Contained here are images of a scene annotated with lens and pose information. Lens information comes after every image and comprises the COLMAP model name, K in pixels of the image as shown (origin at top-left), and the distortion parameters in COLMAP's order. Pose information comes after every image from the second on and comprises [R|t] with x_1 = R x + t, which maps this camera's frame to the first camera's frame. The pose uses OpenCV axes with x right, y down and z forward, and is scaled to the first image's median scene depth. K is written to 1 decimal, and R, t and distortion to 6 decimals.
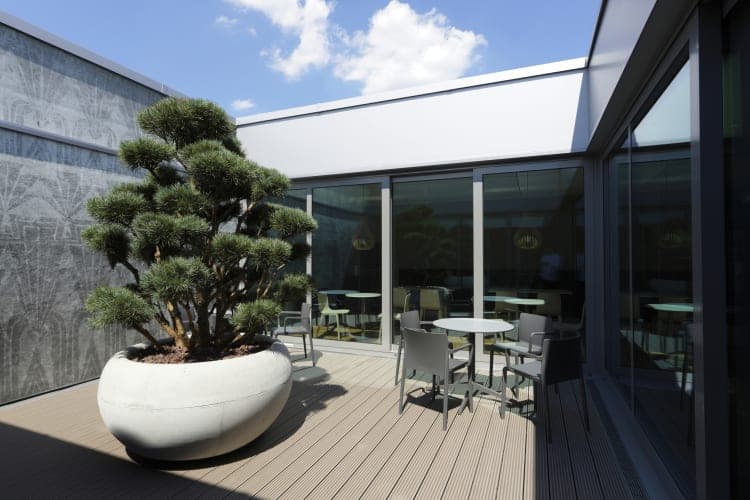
lens RADIAL K [[399.9, 0, 372.1], [0, 399.9, 249.1], [0, 0, 1]] dist [-0.001243, 0.000775]
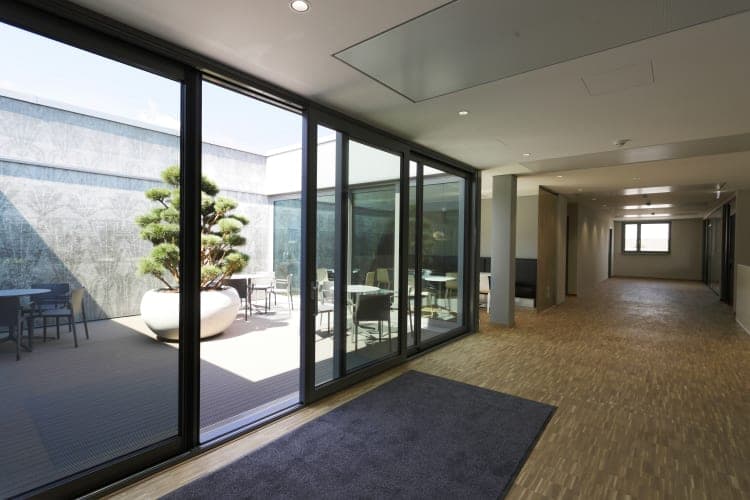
lens RADIAL K [[360.9, 0, 375.6], [0, 360.9, 251.2], [0, 0, 1]] dist [-0.001981, -0.000207]
pose [[0.960903, 0.017070, -0.276358, 0.742985], [-0.007170, 0.999297, 0.036791, -0.011302], [0.276792, -0.033371, 0.960350, -0.352295]]
